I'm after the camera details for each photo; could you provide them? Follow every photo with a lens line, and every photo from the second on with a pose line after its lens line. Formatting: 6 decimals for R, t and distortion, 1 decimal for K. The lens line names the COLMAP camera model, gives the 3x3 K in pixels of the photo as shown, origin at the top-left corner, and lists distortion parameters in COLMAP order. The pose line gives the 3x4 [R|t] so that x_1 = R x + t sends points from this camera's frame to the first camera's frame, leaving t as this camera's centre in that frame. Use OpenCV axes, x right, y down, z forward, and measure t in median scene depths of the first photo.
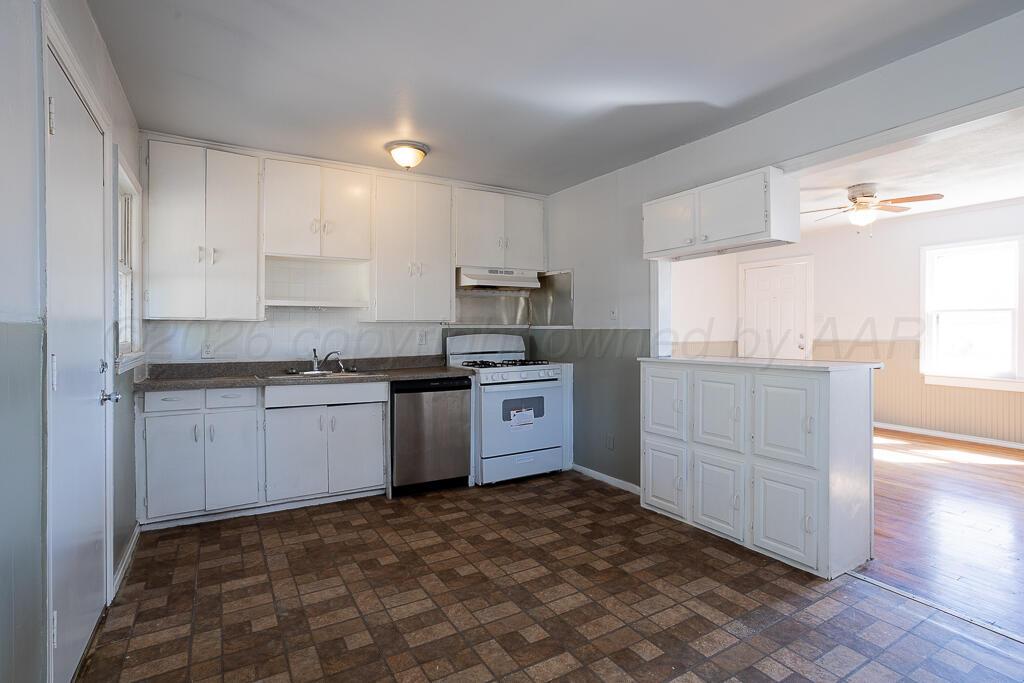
lens RADIAL K [[500.3, 0, 511.7], [0, 500.3, 336.0], [0, 0, 1]] dist [-0.019108, 0.006782]
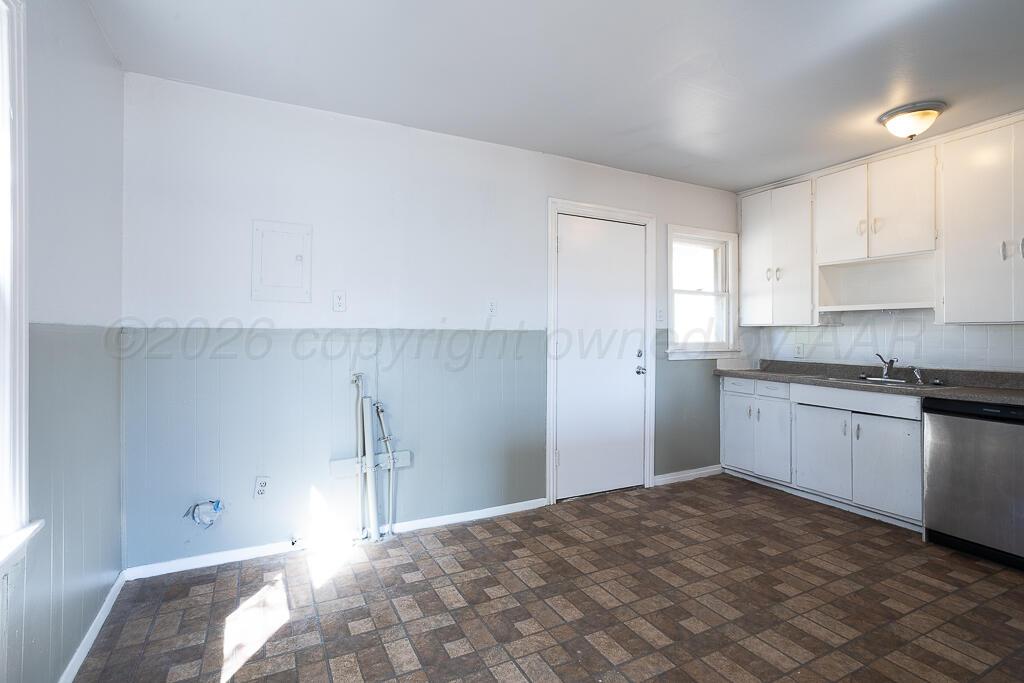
lens RADIAL K [[500.3, 0, 513.3], [0, 500.3, 334.9], [0, 0, 1]] dist [-0.019108, 0.006782]
pose [[-0.057029, 0.000886, -0.998372, 0.682162], [-0.021297, 0.999771, 0.002104, 0.002265], [0.998145, 0.021382, -0.056997, 0.420245]]
